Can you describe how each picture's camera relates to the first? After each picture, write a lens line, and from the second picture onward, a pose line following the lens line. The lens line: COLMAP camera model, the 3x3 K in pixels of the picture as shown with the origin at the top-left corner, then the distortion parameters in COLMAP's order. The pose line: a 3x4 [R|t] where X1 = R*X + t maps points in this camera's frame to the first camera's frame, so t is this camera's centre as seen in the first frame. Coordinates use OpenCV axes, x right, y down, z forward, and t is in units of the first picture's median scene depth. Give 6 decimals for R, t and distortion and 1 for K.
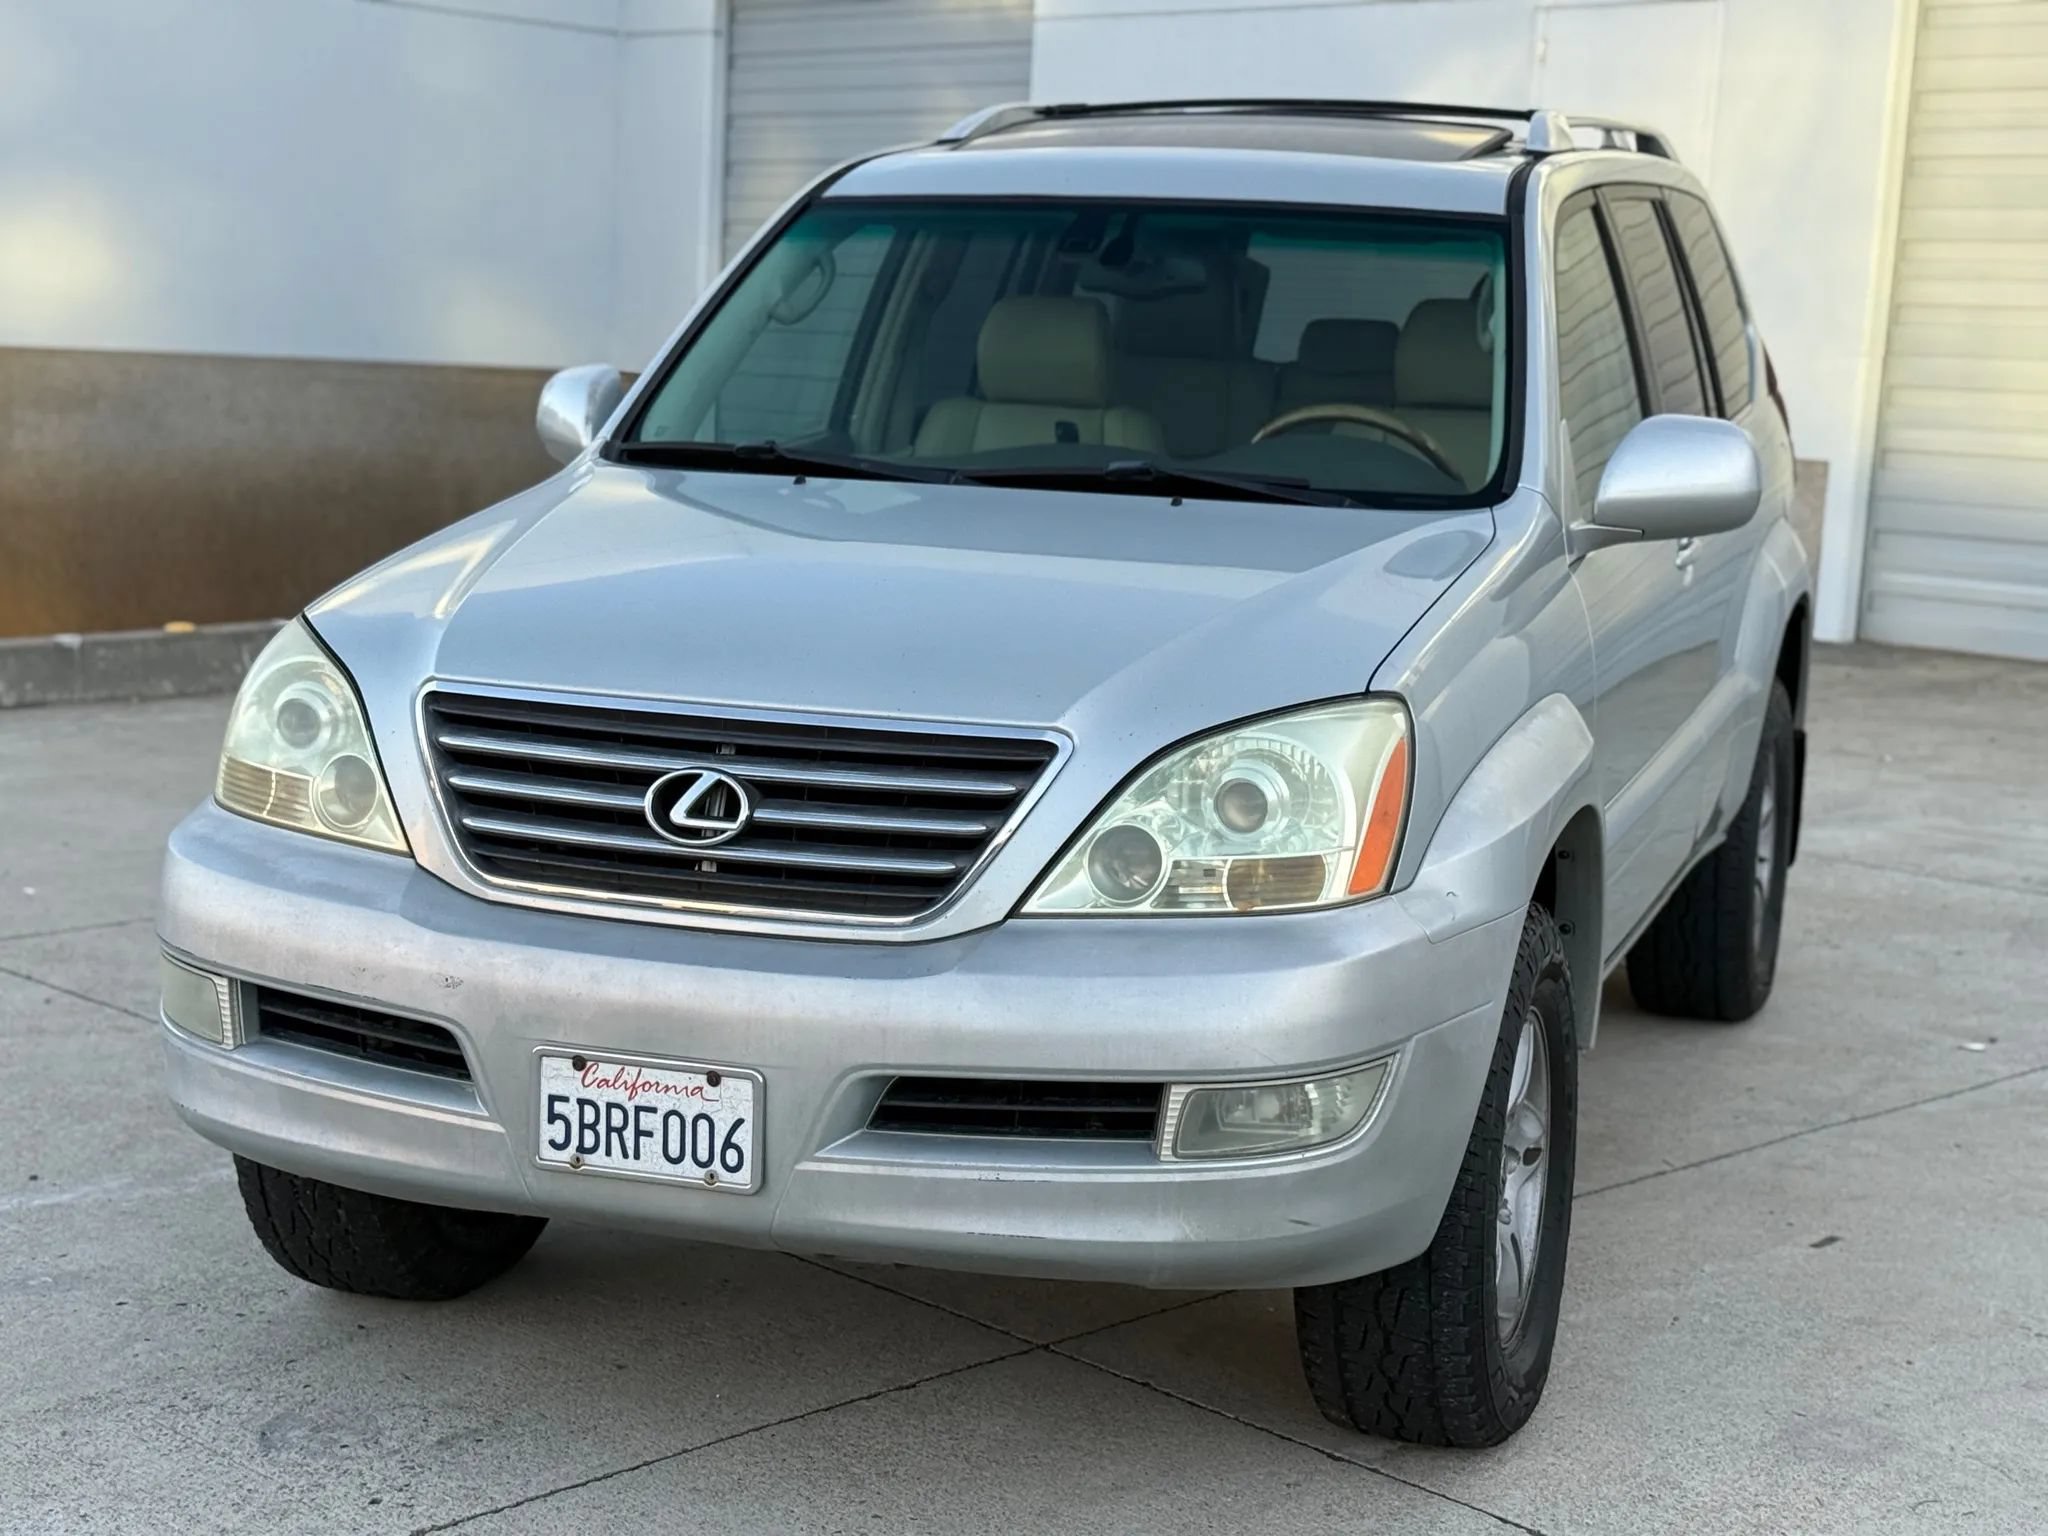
lens RADIAL K [[3176.7, 0, 1024.0], [0, 3176.7, 768.0], [0, 0, 1]] dist [0.140843, -0.062013]
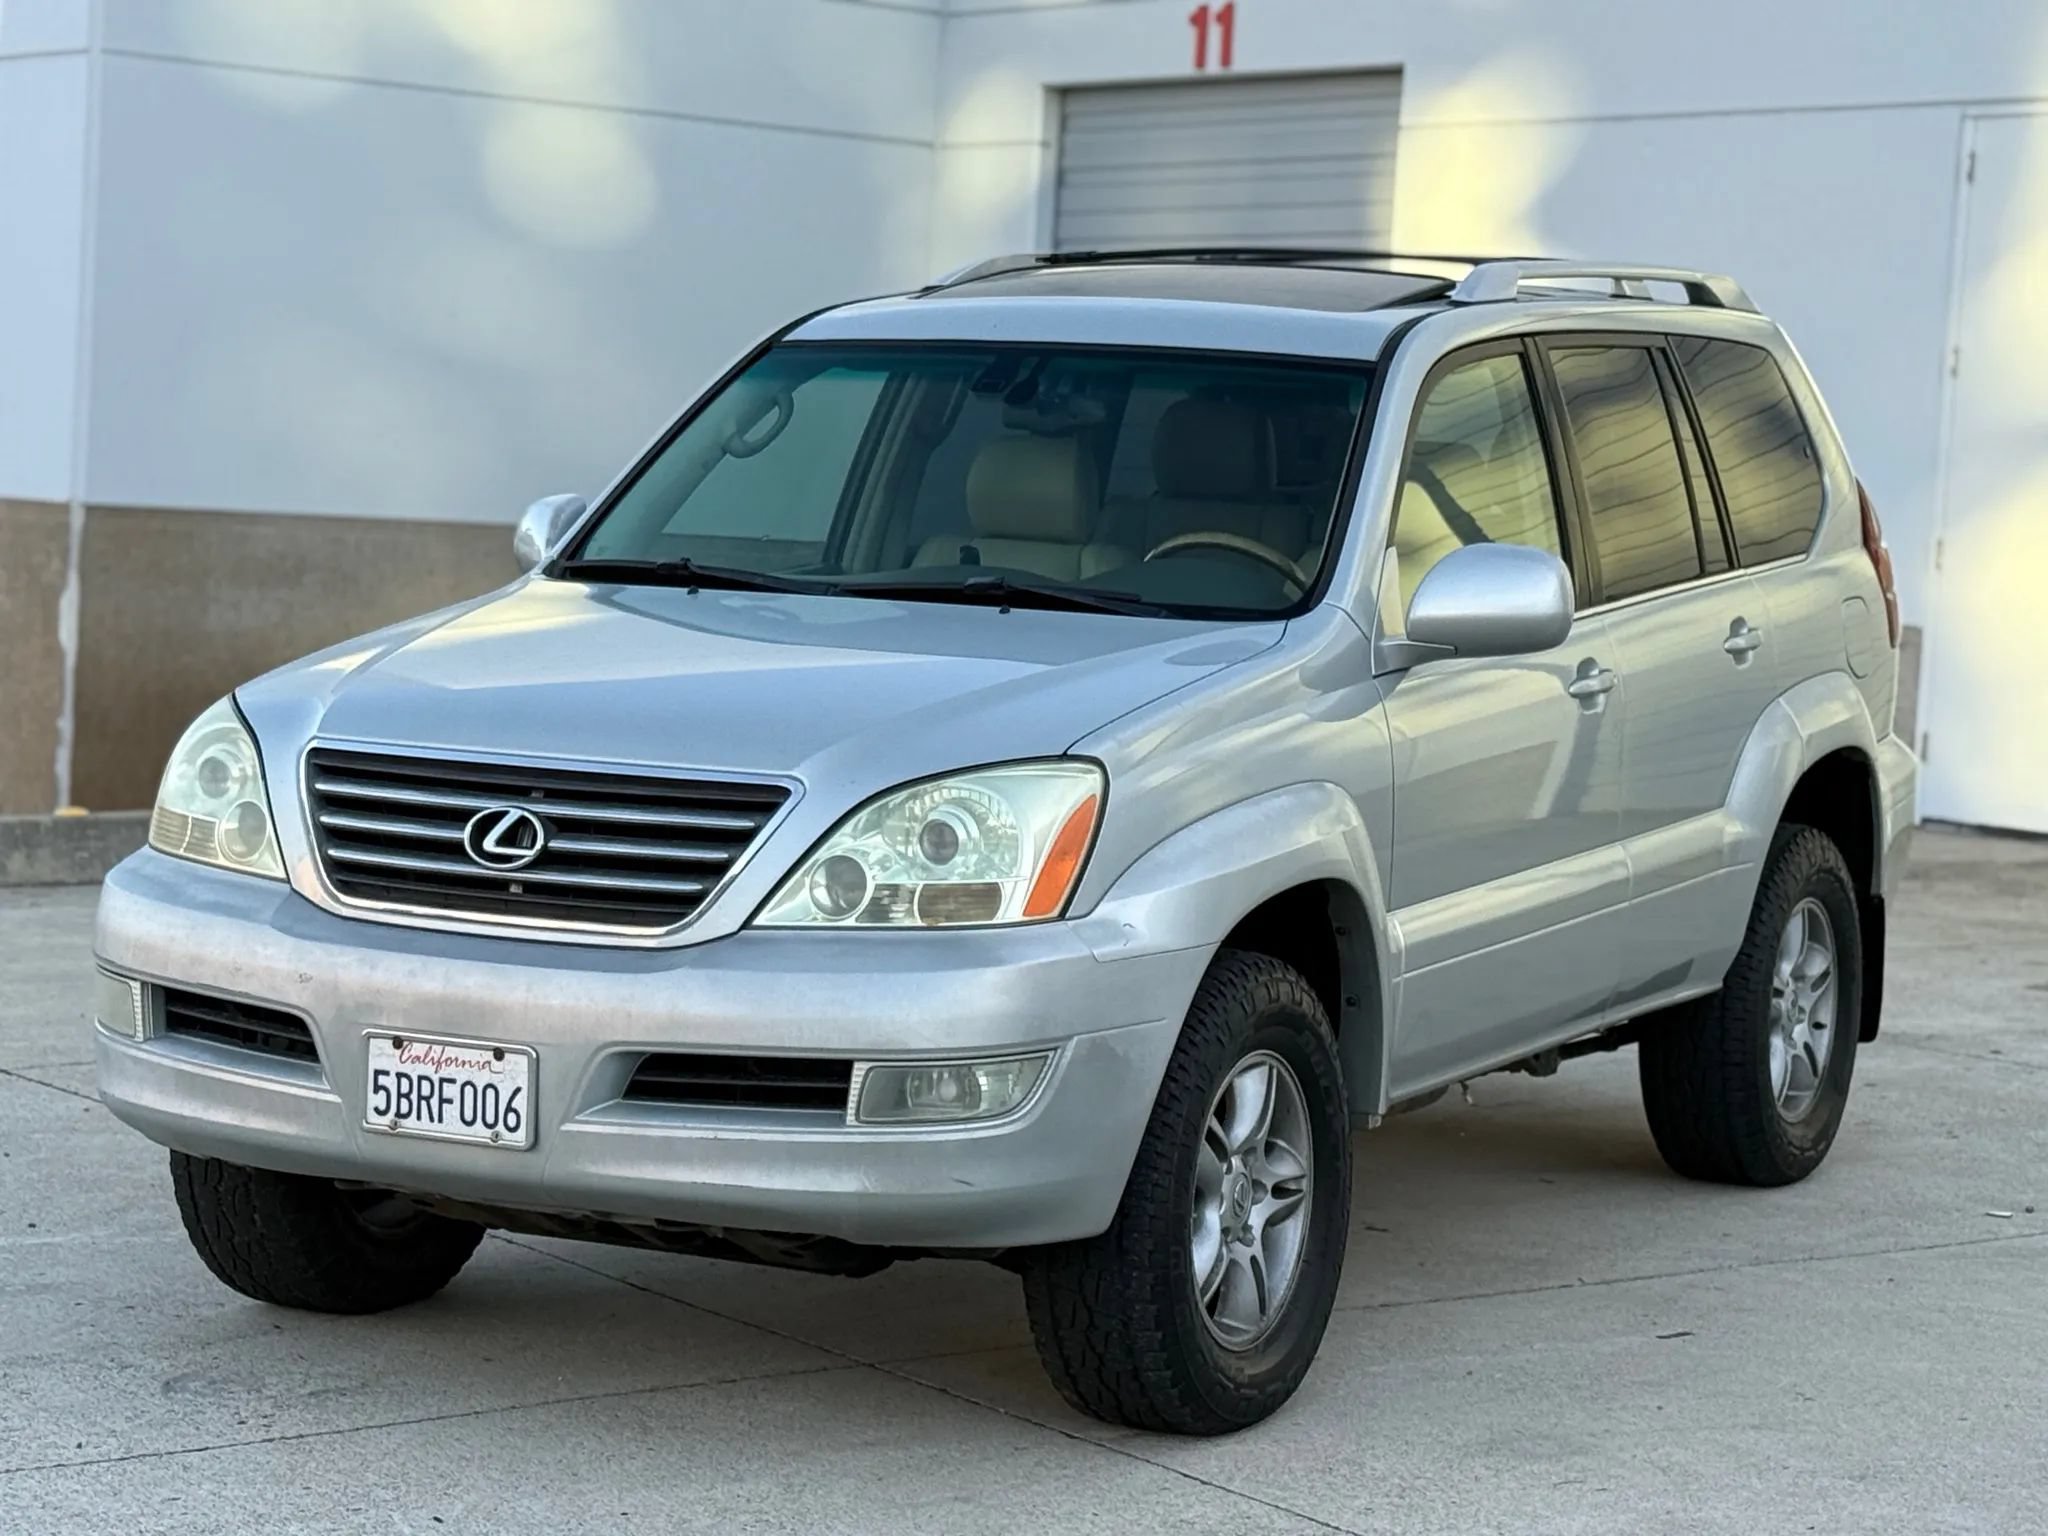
lens RADIAL K [[4295.1, 0, 1024.0], [0, 4295.1, 768.0], [0, 0, 1]] dist [0.084574, 0.452579]
pose [[0.991083, 0.016089, -0.132269, 0.307156], [-0.026136, 0.996872, -0.074580, 0.101815], [0.130655, 0.077372, 0.988404, -0.592261]]
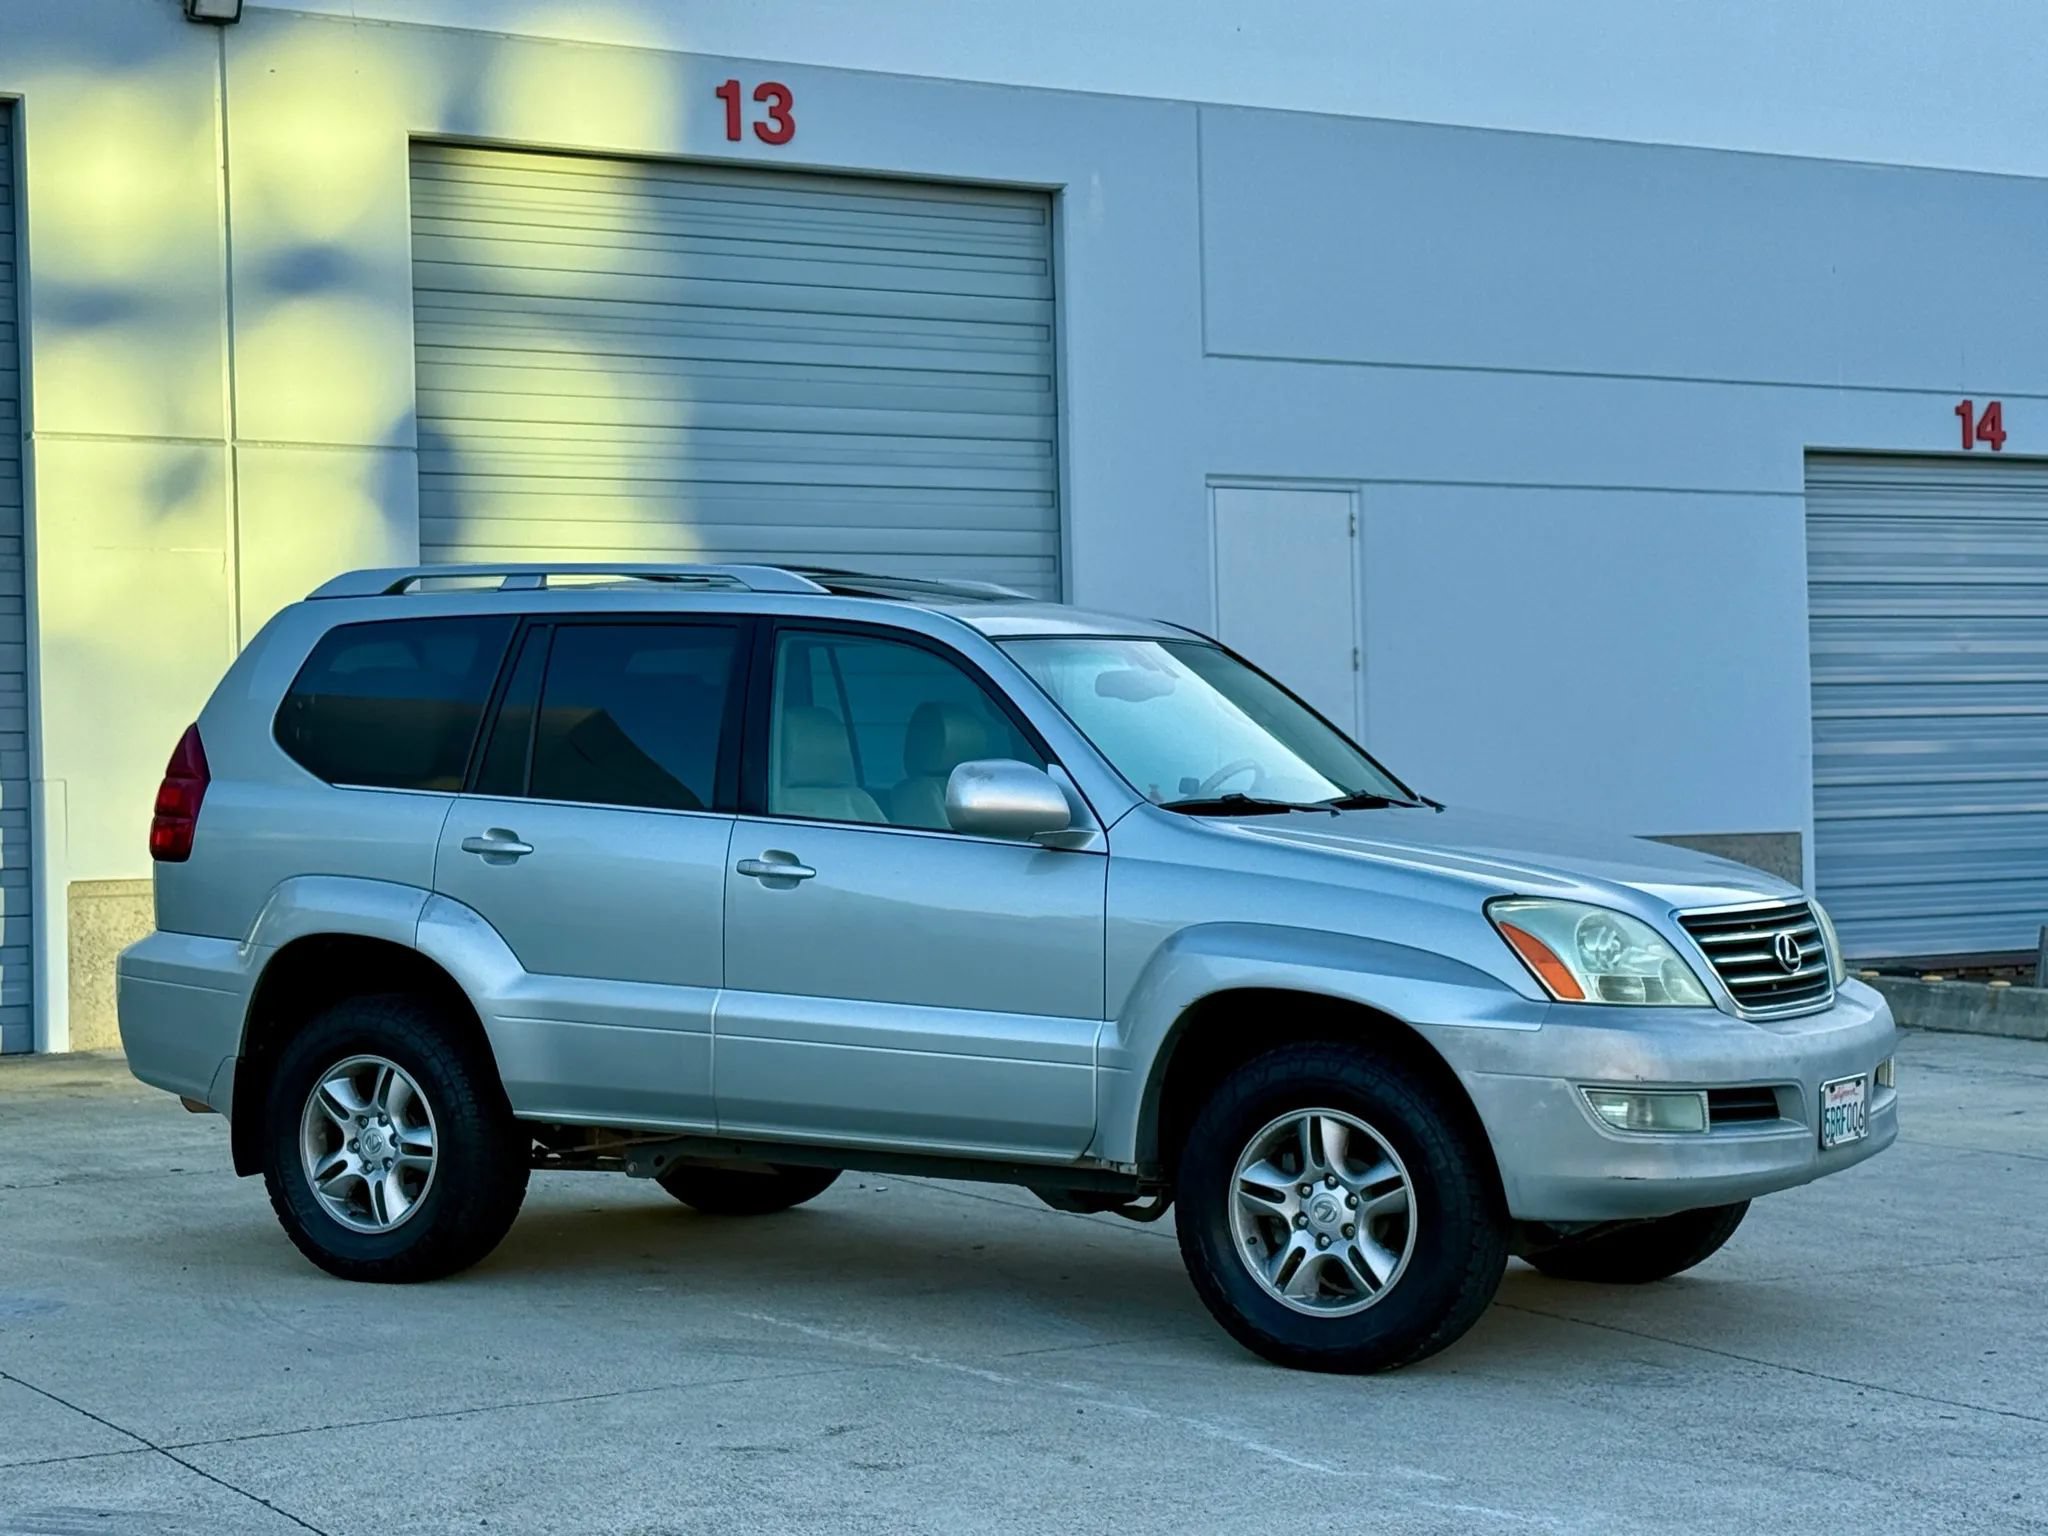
lens RADIAL K [[3748.3, 0, 1024.0], [0, 3748.3, 768.0], [0, 0, 1]] dist [0.138924, -0.045189]
pose [[0.204129, -0.037732, 0.978217, -2.369118], [0.156995, 0.987585, 0.005332, -0.178594], [-0.966273, 0.152487, 0.207518, 0.945782]]
